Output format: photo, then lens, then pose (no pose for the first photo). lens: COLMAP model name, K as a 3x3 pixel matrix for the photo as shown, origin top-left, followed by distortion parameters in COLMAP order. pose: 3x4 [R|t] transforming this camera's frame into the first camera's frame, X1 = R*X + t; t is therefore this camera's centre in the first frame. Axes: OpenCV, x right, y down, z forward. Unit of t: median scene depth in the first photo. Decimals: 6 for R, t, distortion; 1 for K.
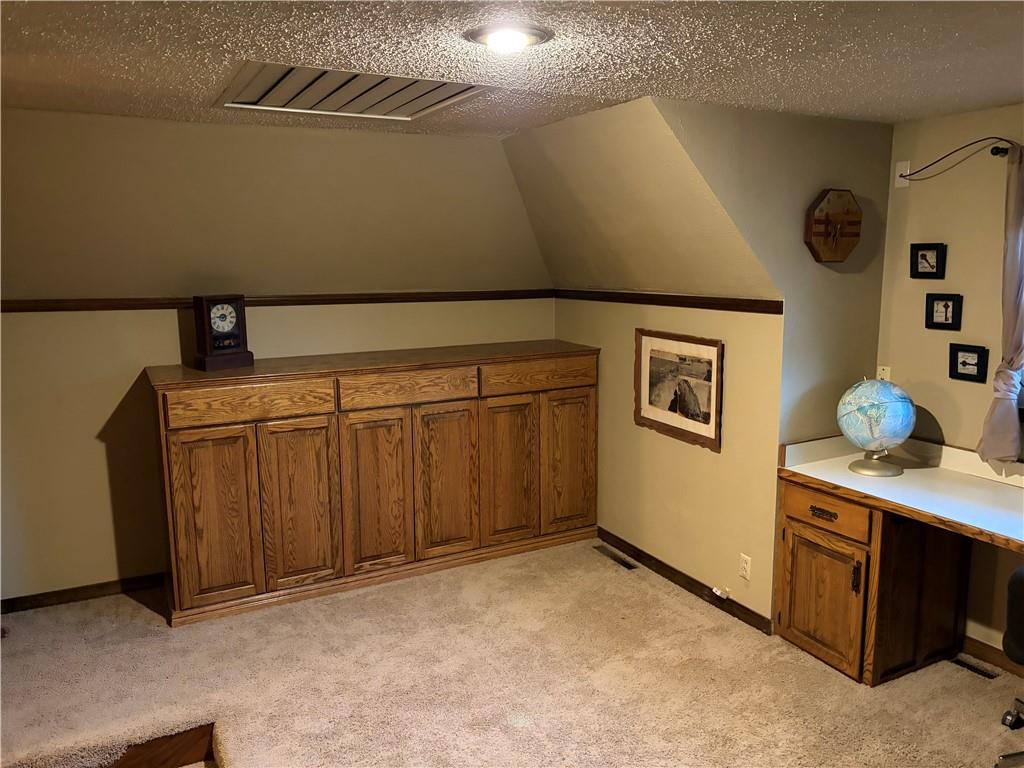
lens RADIAL K [[753.5, 0, 512.0], [0, 753.5, 384.0], [0, 0, 1]] dist [0.010723, 0.004912]
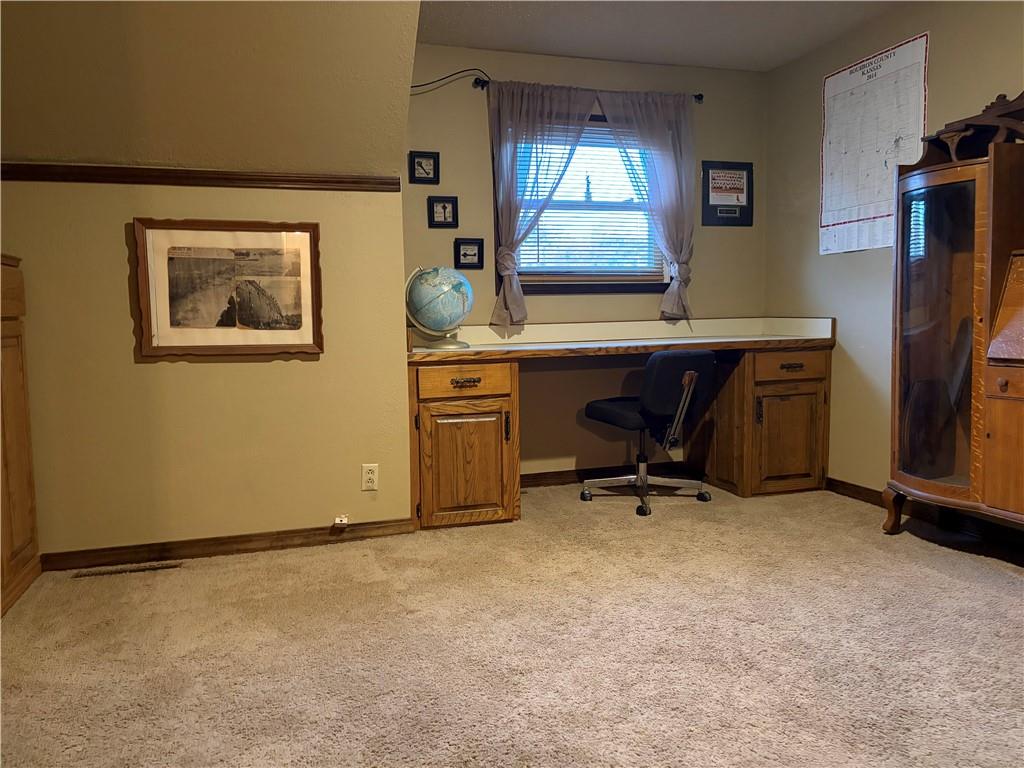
lens RADIAL K [[755.7, 0, 512.0], [0, 755.7, 409.6], [0, 0, 1]] dist [0.006214, -0.001365]
pose [[0.177607, -0.111498, 0.977765, -0.575885], [0.173213, 0.981591, 0.080471, 0.125483], [-0.968738, 0.155069, 0.193651, 0.685643]]
